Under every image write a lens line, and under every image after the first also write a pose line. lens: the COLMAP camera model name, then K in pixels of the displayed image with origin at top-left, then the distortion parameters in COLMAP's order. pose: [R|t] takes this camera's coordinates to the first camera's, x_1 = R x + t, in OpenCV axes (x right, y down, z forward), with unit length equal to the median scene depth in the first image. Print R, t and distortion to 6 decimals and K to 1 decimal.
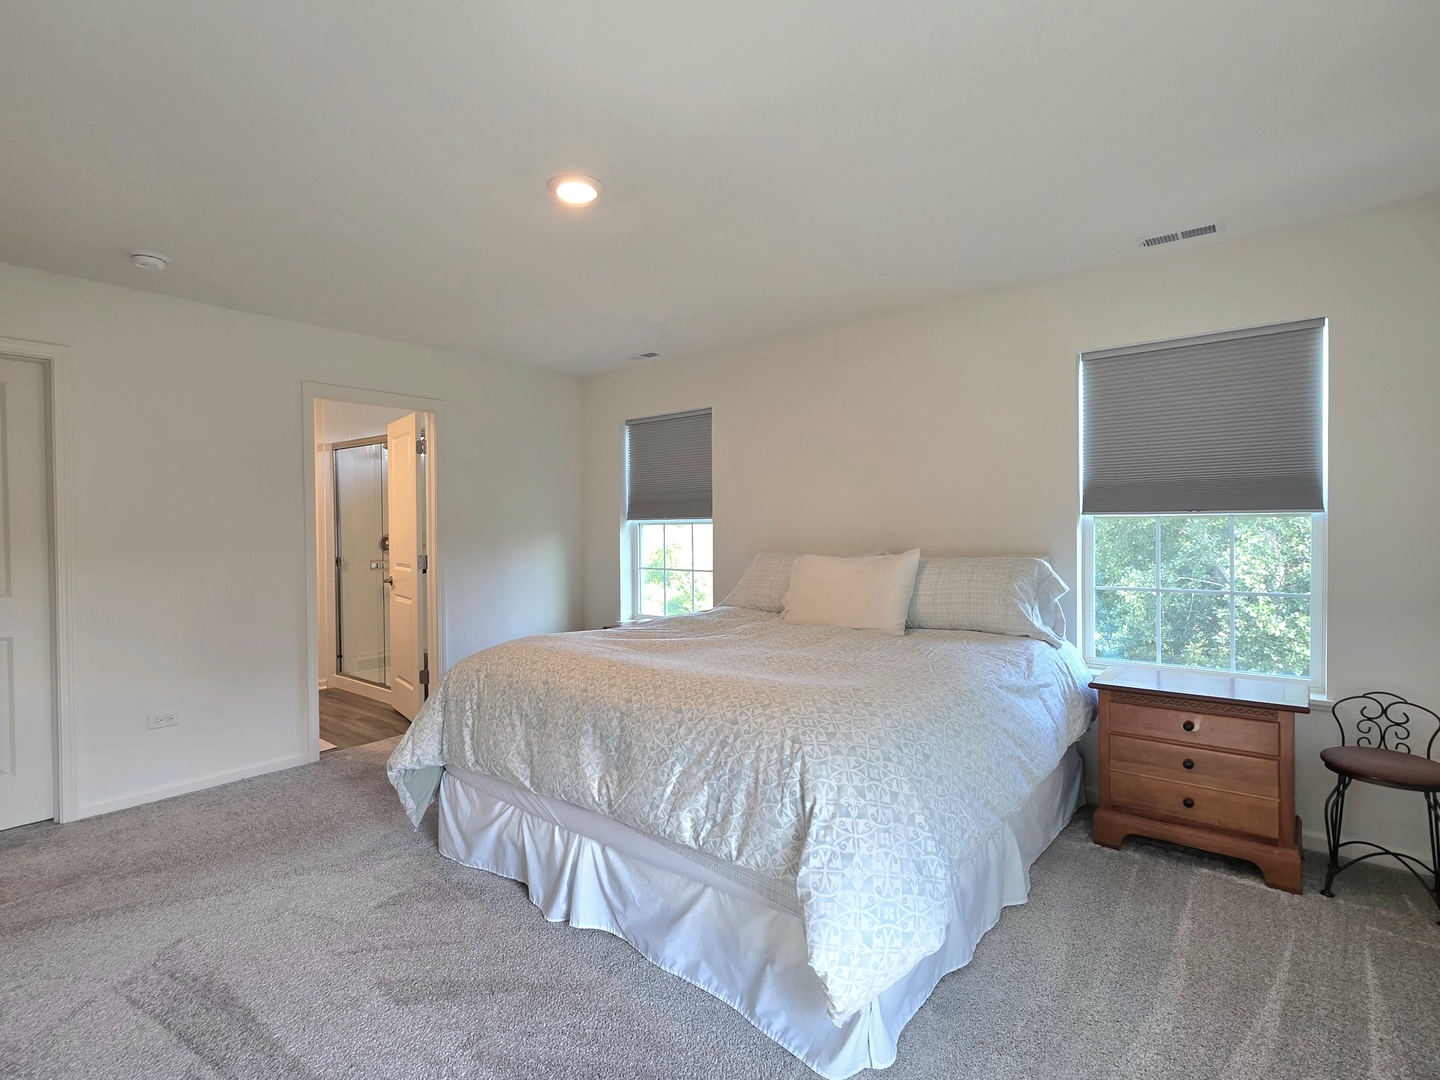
lens RADIAL K [[701.1, 0, 720.0], [0, 701.1, 540.0], [0, 0, 1]] dist [-0.000299, -0.000086]
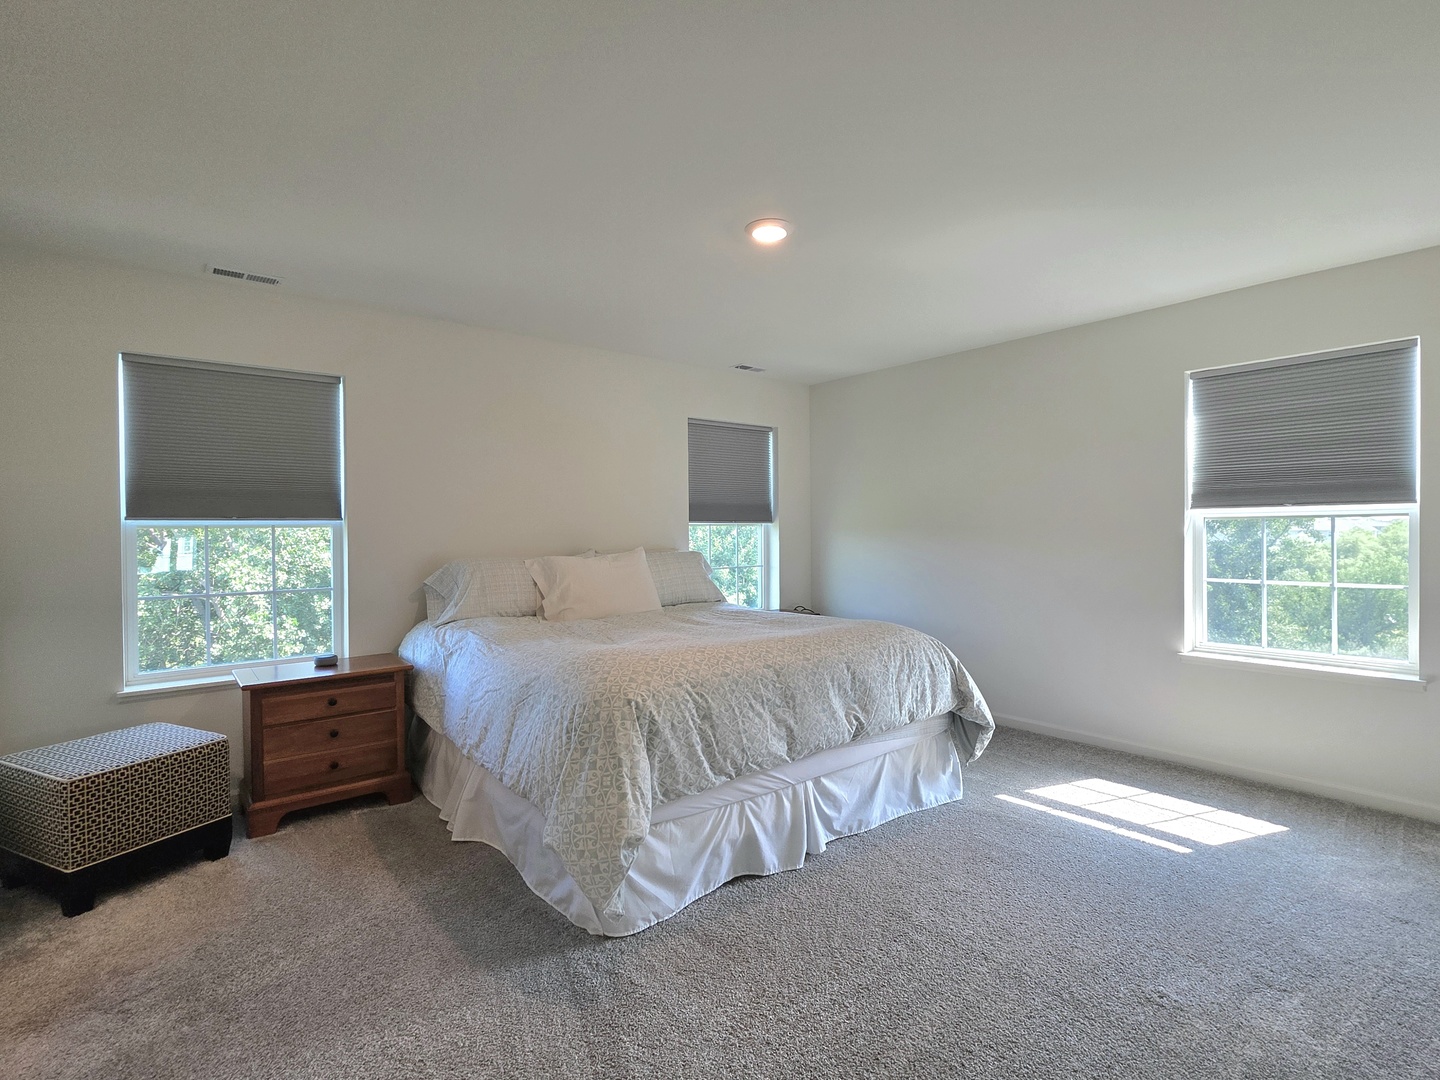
lens RADIAL K [[701.1, 0, 720.0], [0, 701.1, 540.0], [0, 0, 1]] dist [-0.000299, -0.000086]
pose [[0.210638, -0.004841, 0.977552, -1.322713], [0.025071, 0.999686, -0.000452, 0.004674], [-0.977243, 0.024603, 0.210693, 0.831614]]
